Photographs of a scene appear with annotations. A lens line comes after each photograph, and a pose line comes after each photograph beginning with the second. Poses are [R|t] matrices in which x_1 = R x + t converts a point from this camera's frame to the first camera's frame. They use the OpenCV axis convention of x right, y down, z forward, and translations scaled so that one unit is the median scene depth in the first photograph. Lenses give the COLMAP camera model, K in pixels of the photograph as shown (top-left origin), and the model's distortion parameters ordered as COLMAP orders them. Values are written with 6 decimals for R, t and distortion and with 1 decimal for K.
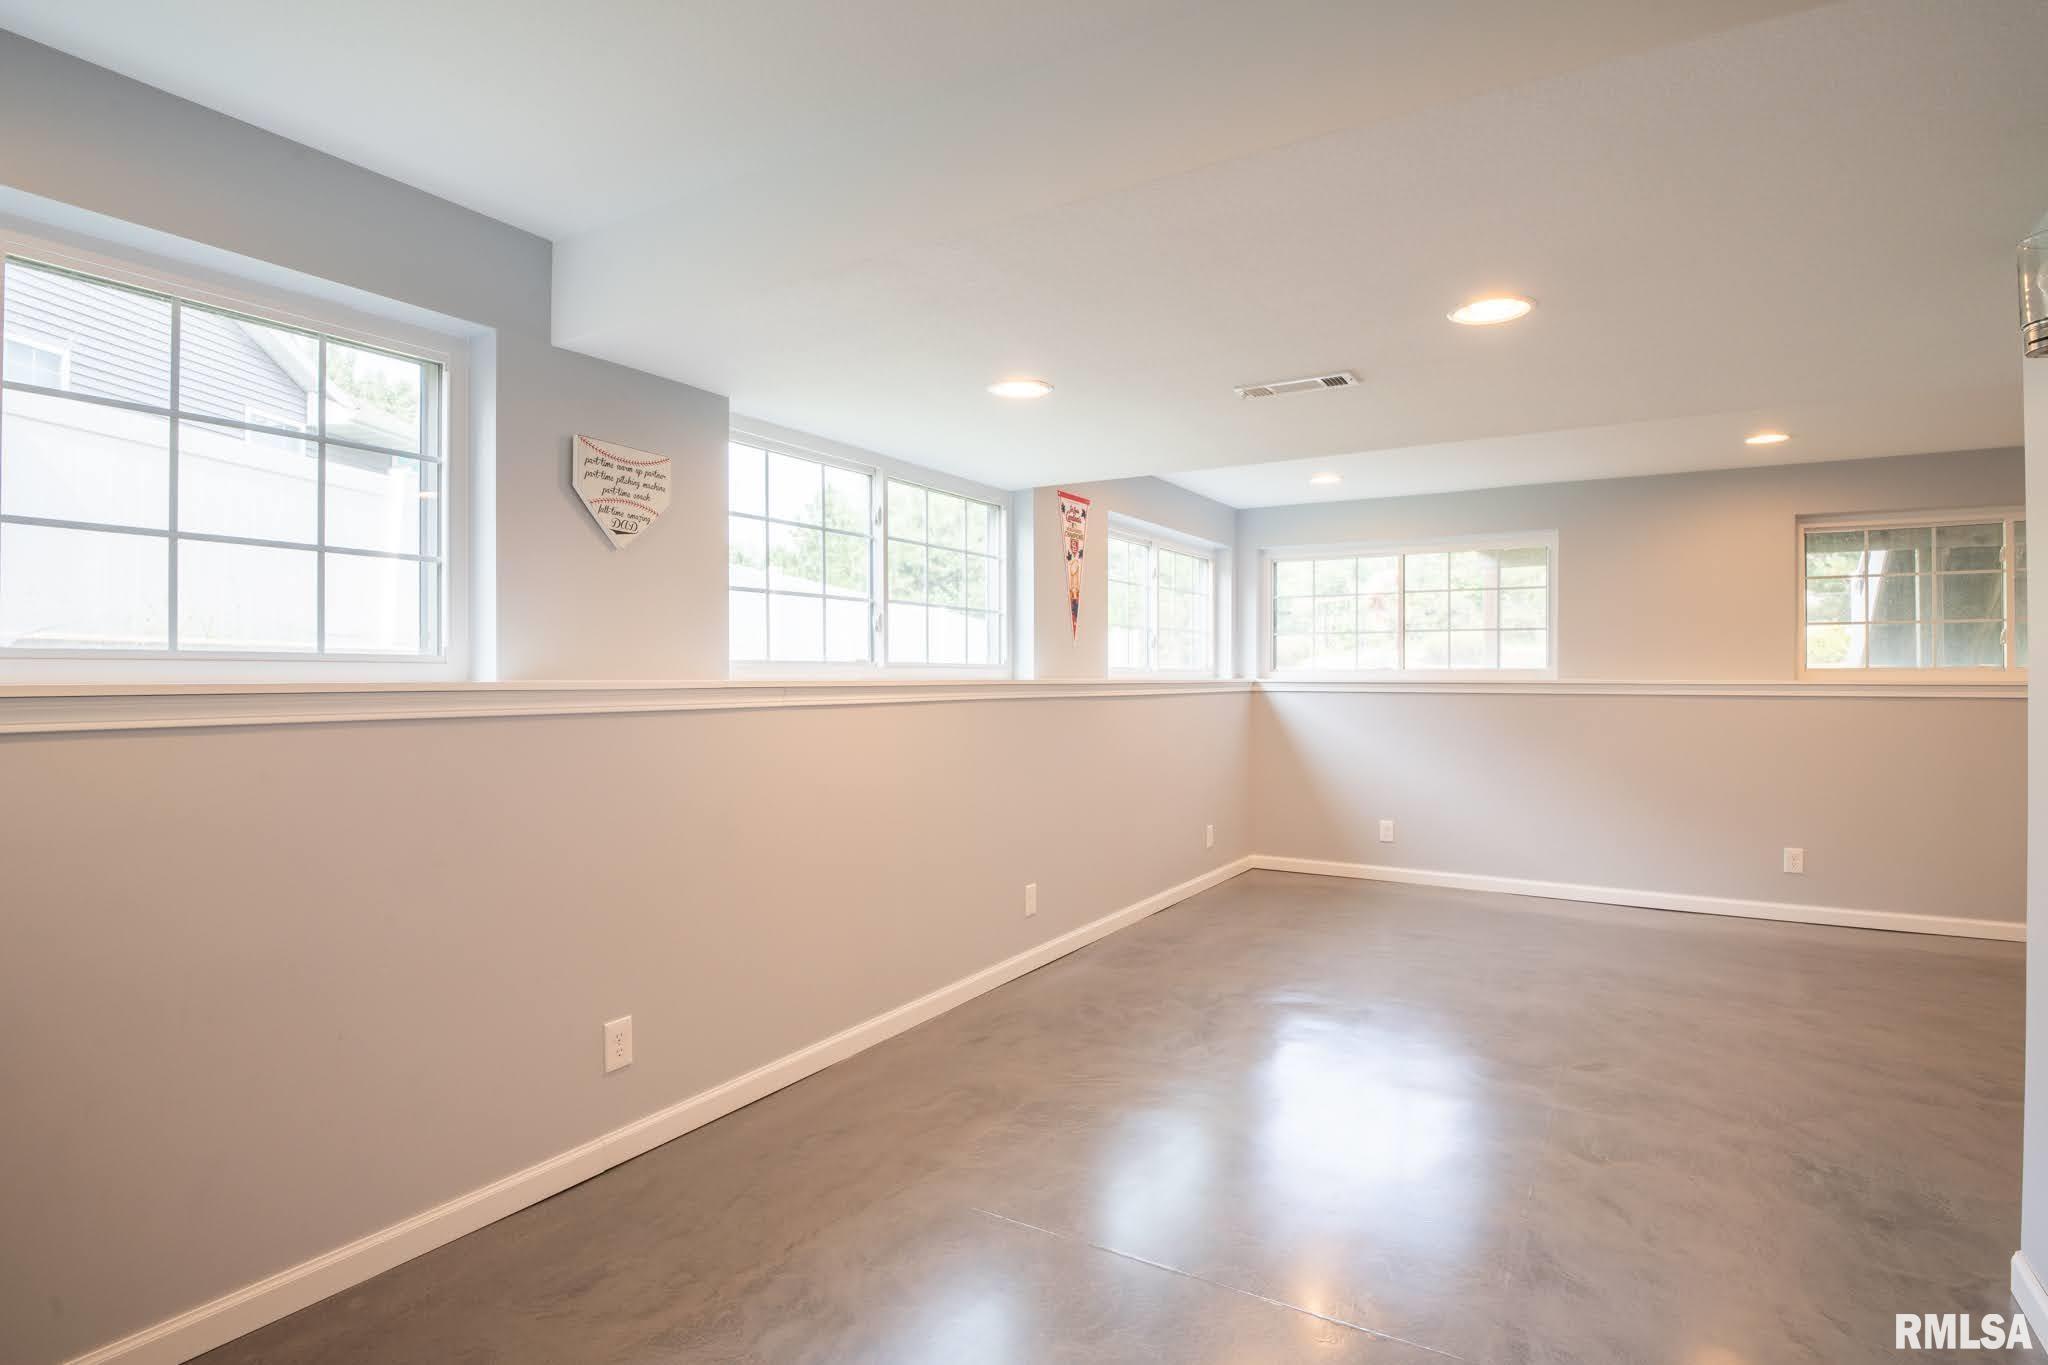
lens RADIAL K [[1006.7, 0, 1026.4], [0, 1006.7, 676.1], [0, 0, 1]] dist [-0.024044, -0.001242]
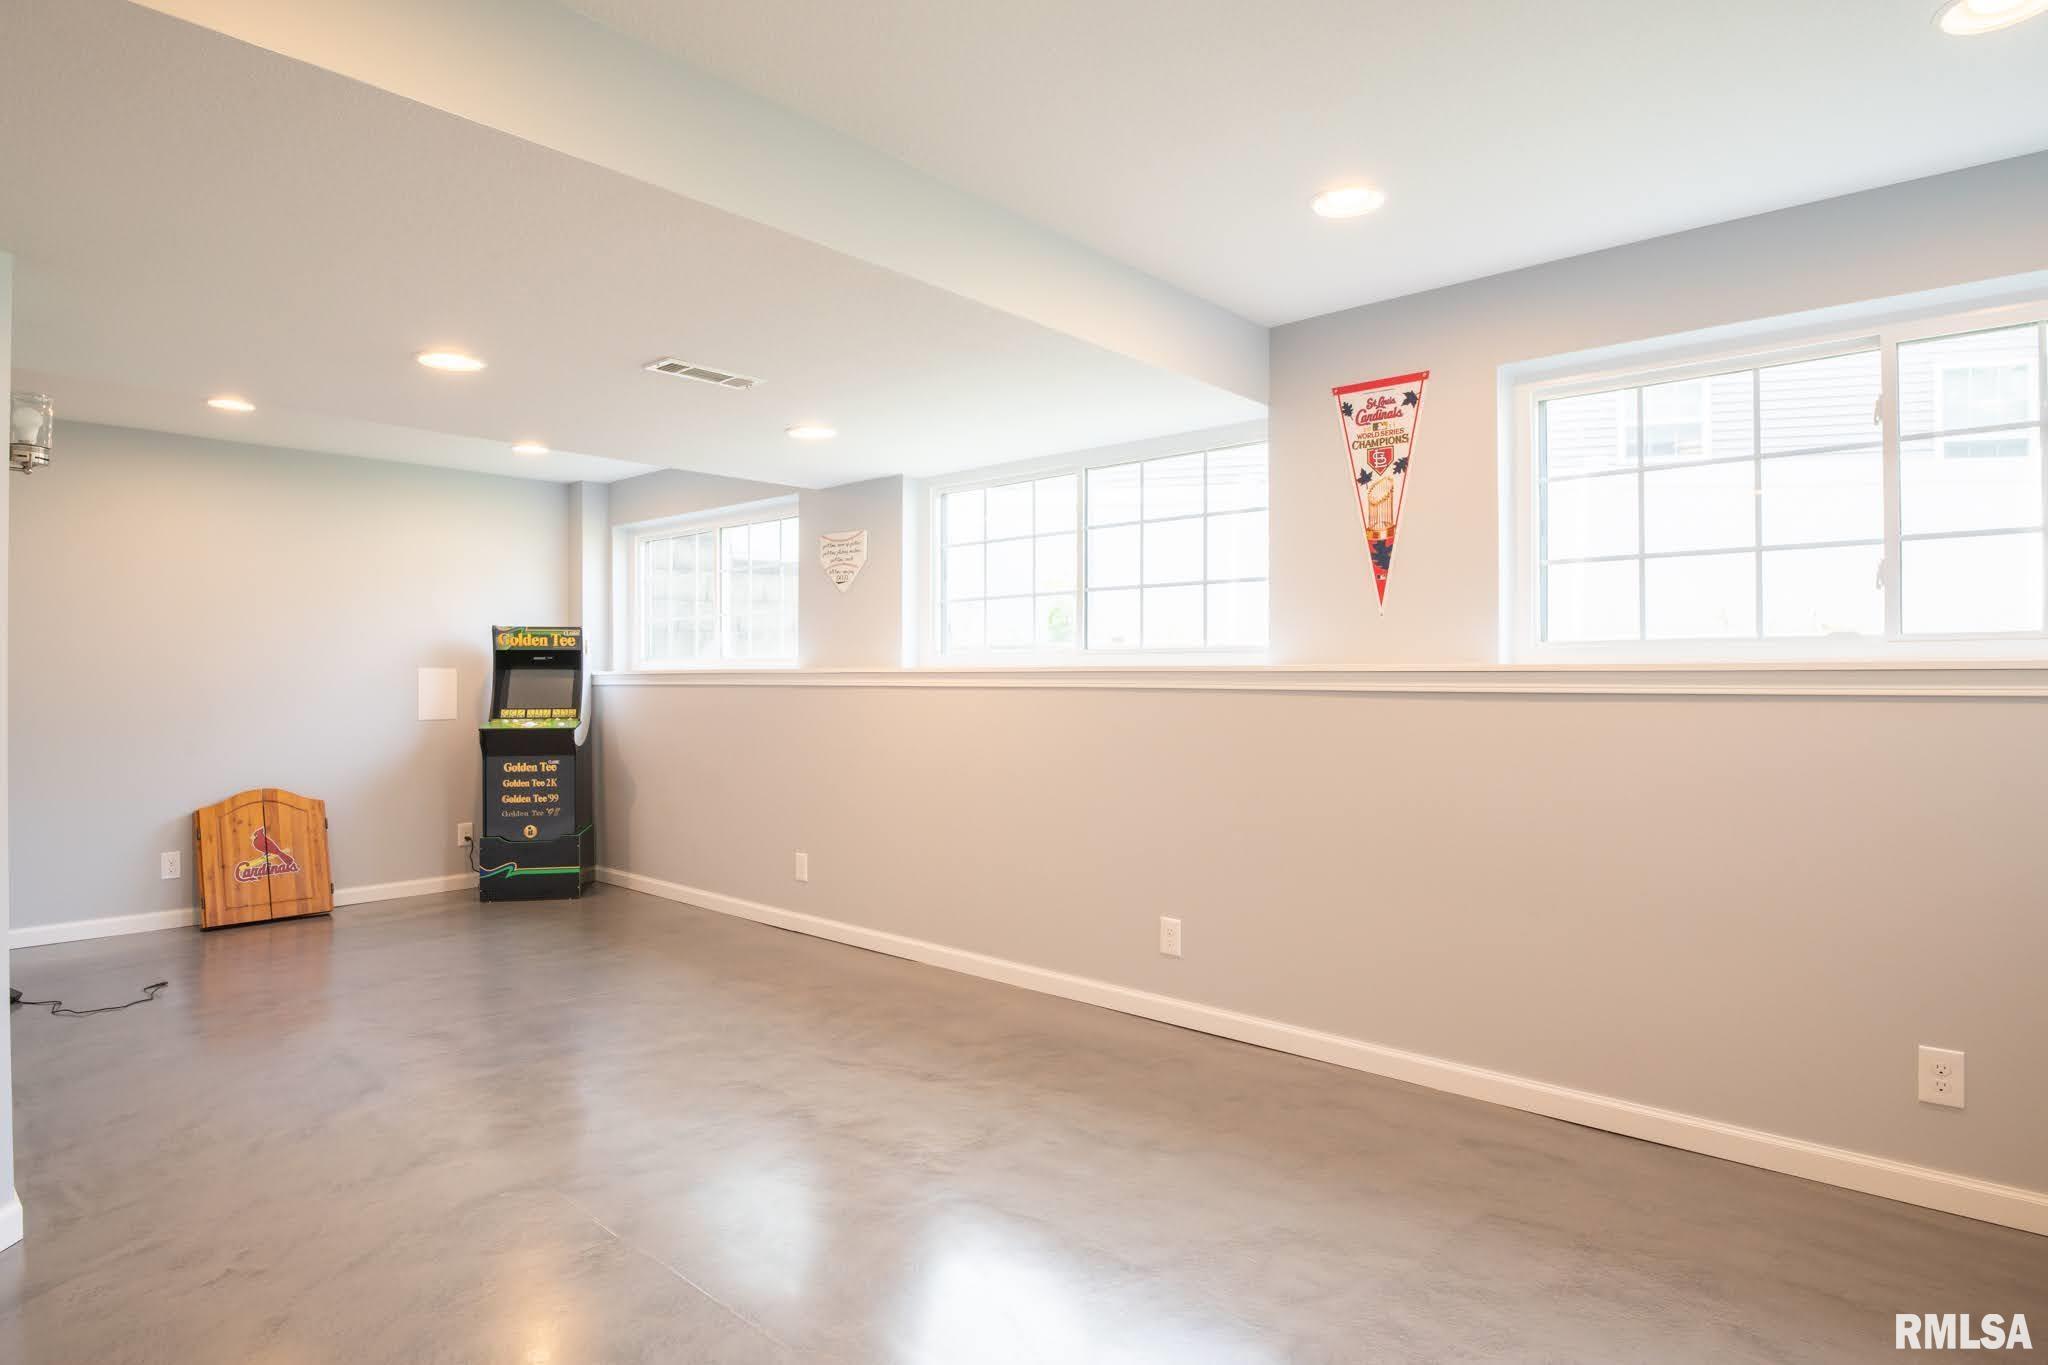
lens RADIAL K [[1086.5, 0, 1024.0], [0, 1086.5, 682.5], [0, 0, 1]] dist [-0.034783, 0.000155]
pose [[-0.149678, 0.014270, -0.988632, 0.782617], [0.008741, 0.999876, 0.013109, 0.003369], [0.988696, -0.006679, -0.149784, 0.894392]]
